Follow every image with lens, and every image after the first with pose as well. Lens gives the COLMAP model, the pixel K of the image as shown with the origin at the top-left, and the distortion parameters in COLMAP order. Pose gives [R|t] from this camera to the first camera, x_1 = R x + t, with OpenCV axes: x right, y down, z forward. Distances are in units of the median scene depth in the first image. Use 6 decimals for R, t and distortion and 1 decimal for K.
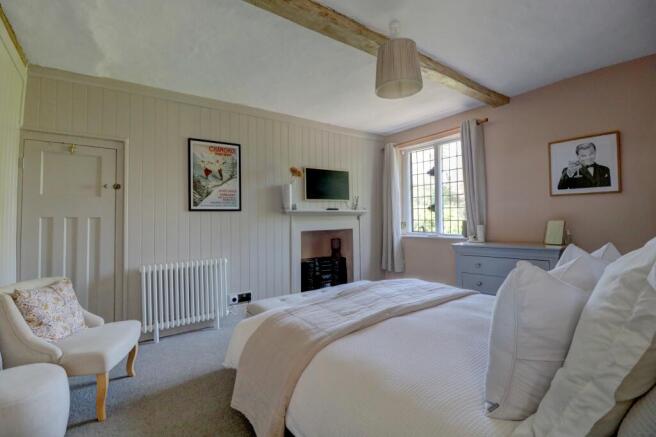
lens RADIAL K [[304.2, 0, 328.0], [0, 304.2, 218.5], [0, 0, 1]] dist [0.000125, -0.000072]
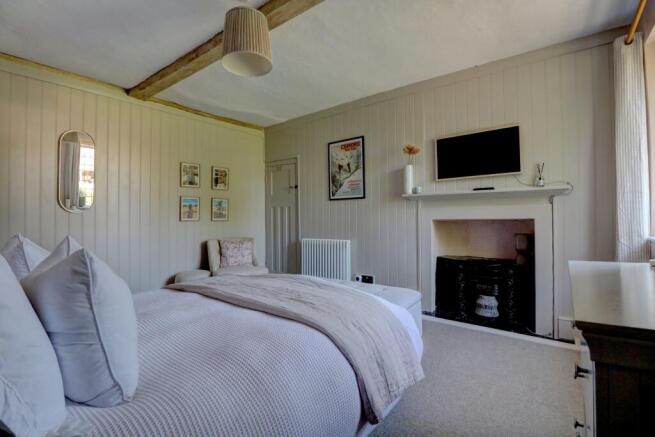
lens RADIAL K [[303.7, 0, 327.5], [0, 303.7, 218.5], [0, 0, 1]] dist [0.000125, -0.000072]
pose [[0.285855, 0.027376, -0.957882, 0.728883], [0.018883, 0.999237, 0.034193, 0.007216], [0.958087, -0.027862, 0.285119, 0.590553]]
